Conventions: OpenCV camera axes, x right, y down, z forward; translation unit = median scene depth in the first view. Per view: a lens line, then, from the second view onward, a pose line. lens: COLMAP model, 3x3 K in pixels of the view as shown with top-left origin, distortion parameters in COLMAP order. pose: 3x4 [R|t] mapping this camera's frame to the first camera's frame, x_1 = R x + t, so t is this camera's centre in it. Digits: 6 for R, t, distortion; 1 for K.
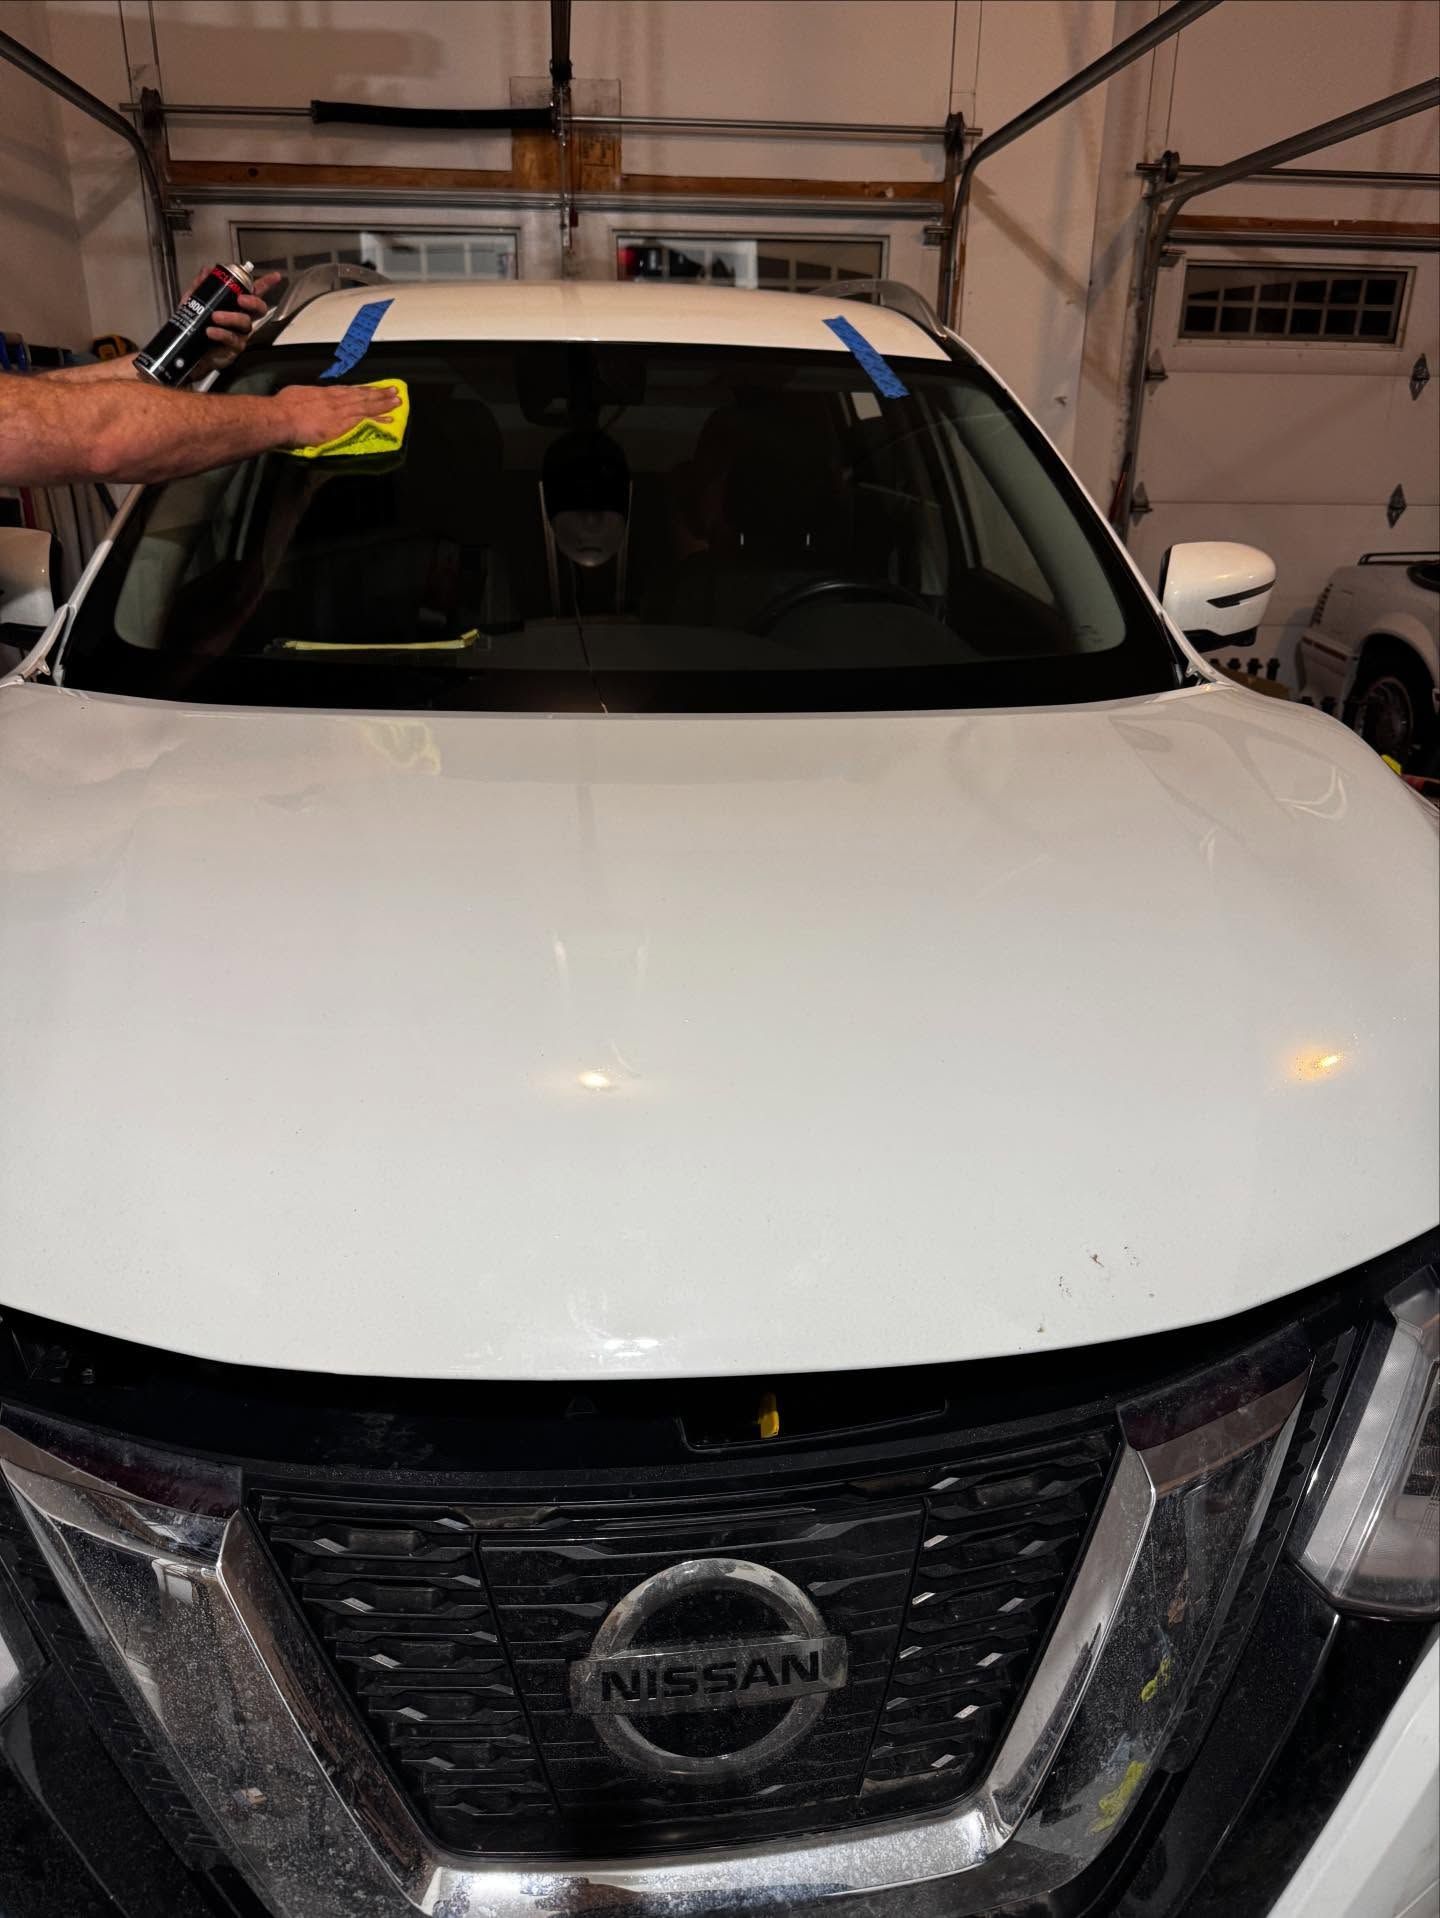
lens RADIAL K [[1353.5, 0, 720.0], [0, 1353.5, 959.0], [0, 0, 1]] dist [-0.023638, 0.035652]
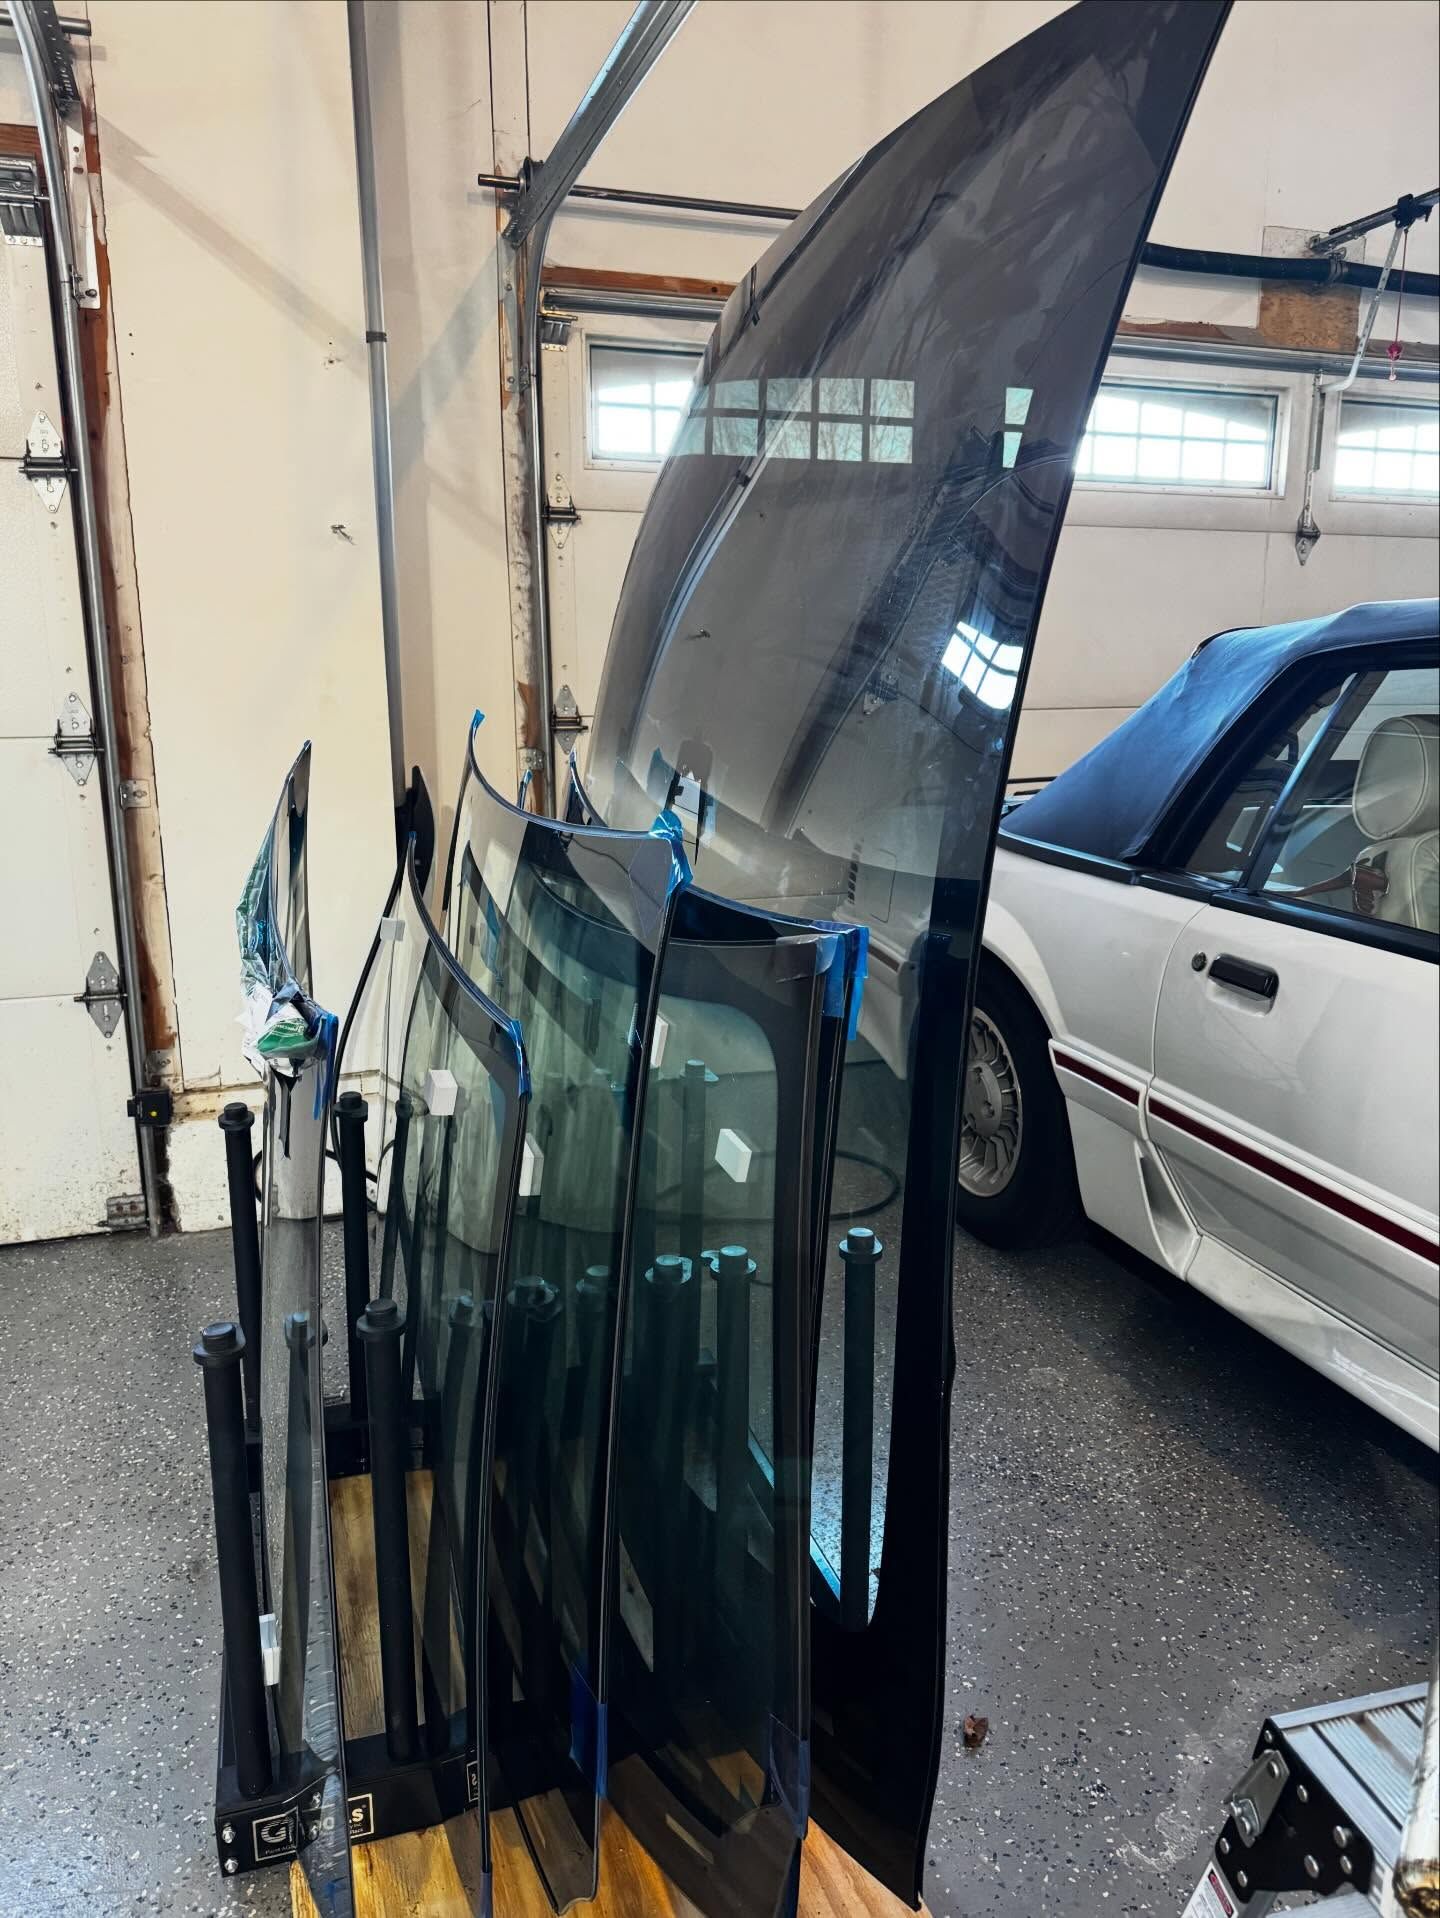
lens RADIAL K [[1345.5, 0, 712.6], [0, 1345.5, 947.2], [0, 0, 1]] dist [0.049260, -0.055079]
pose [[0.969651, -0.065932, 0.235436, 0.238192], [0.103582, 0.983044, -0.151311, -0.143803], [-0.221467, 0.171106, 0.960039, 0.440101]]
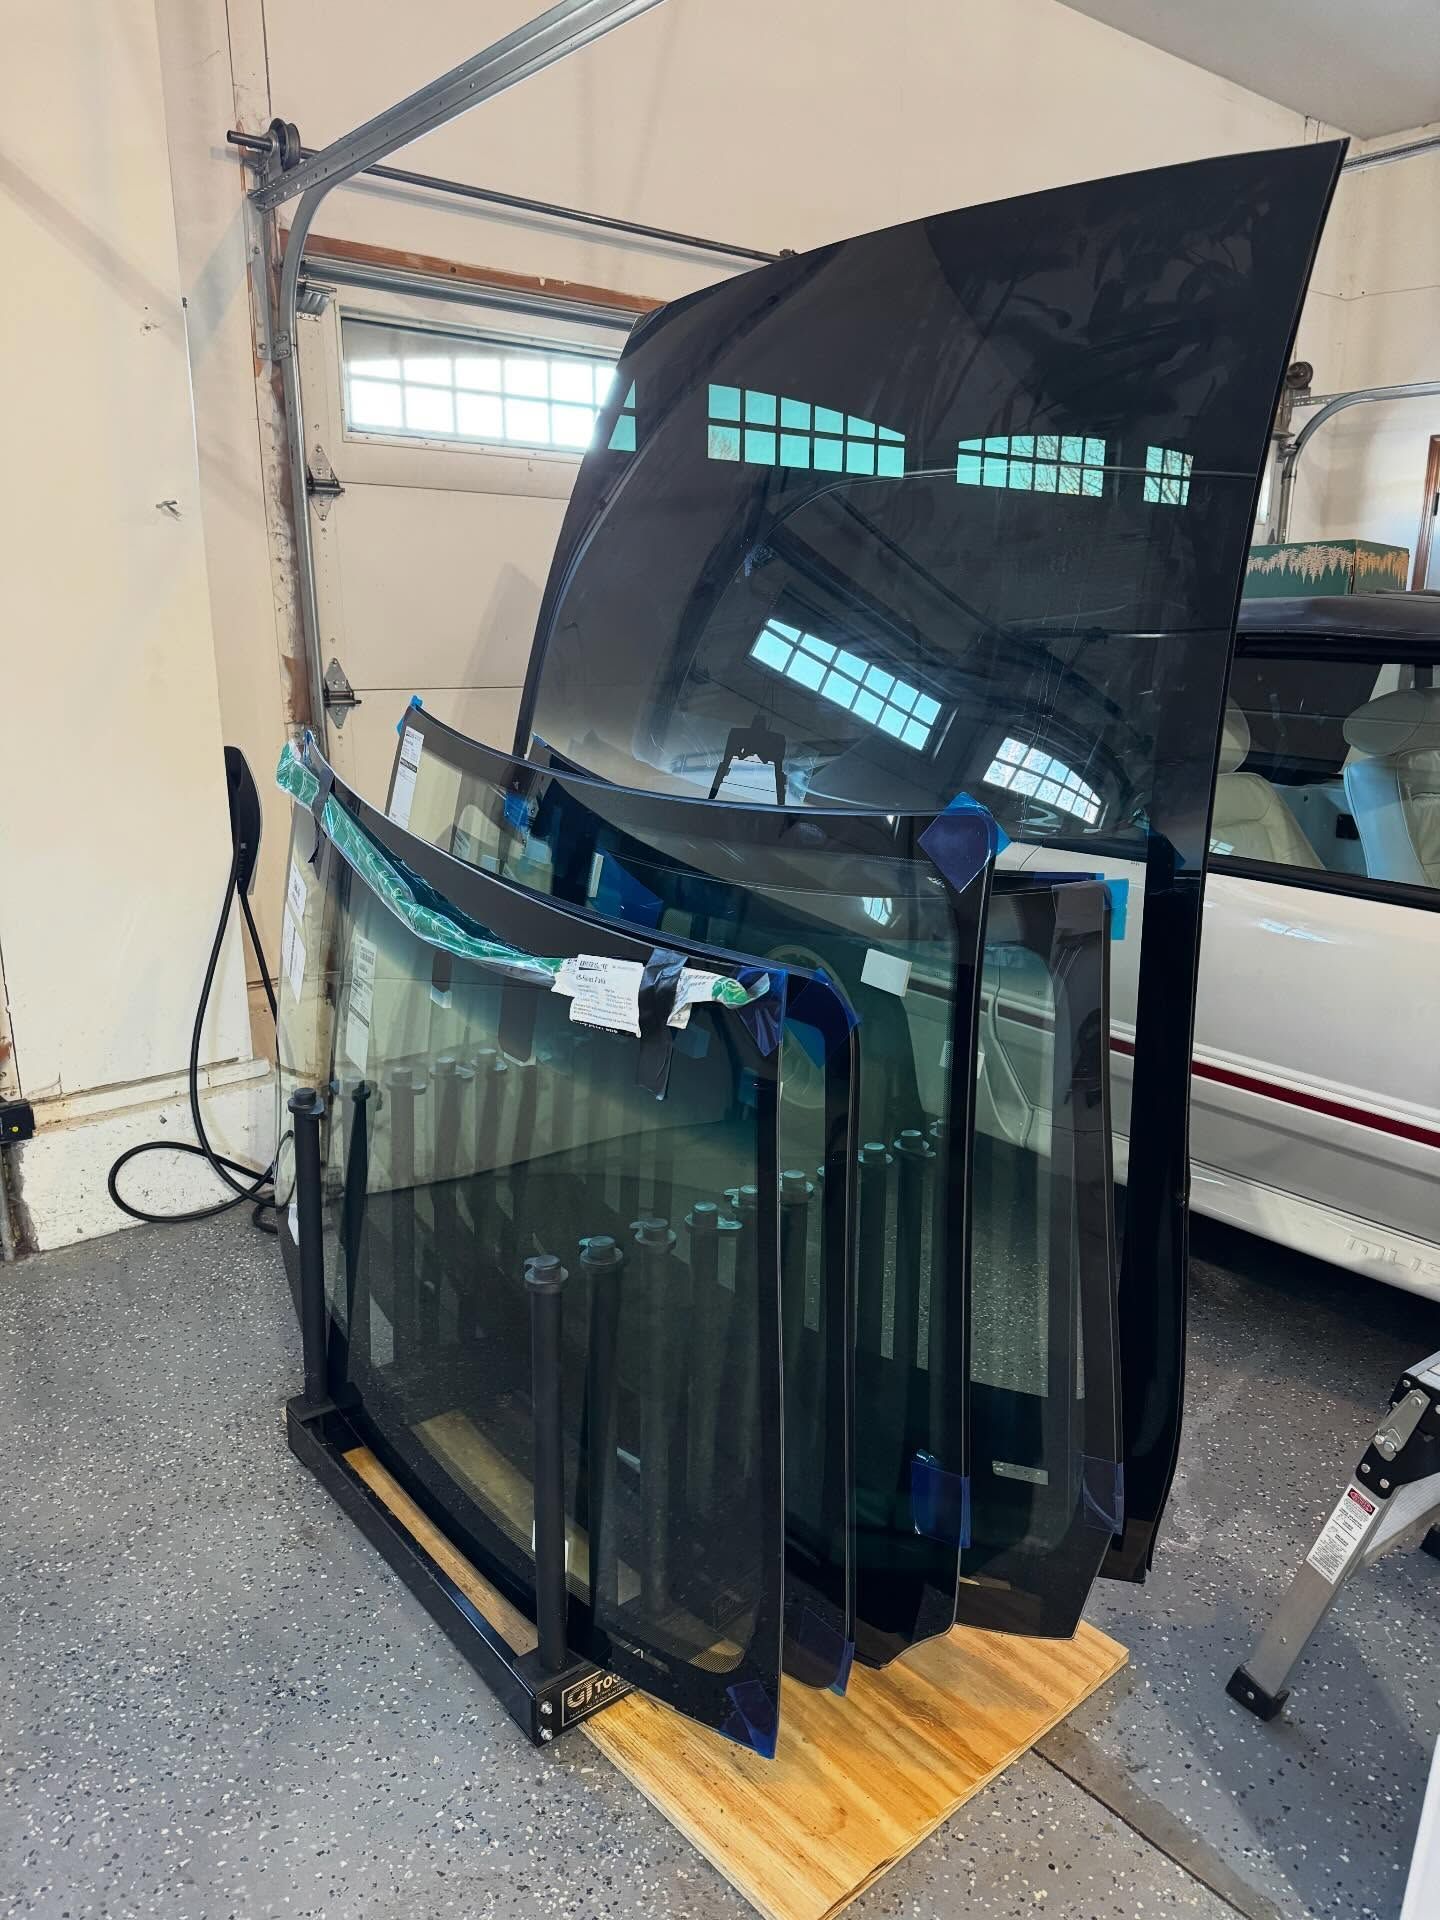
lens RADIAL K [[1355.0, 0, 720.0], [0, 1355.0, 960.0], [0, 0, 1]] dist [-0.023638, 0.035652]
pose [[0.812377, -0.153932, 0.562449, 0.095928], [0.219020, 0.974456, -0.049654, -0.160898], [-0.540439, 0.163525, 0.825340, 0.449041]]
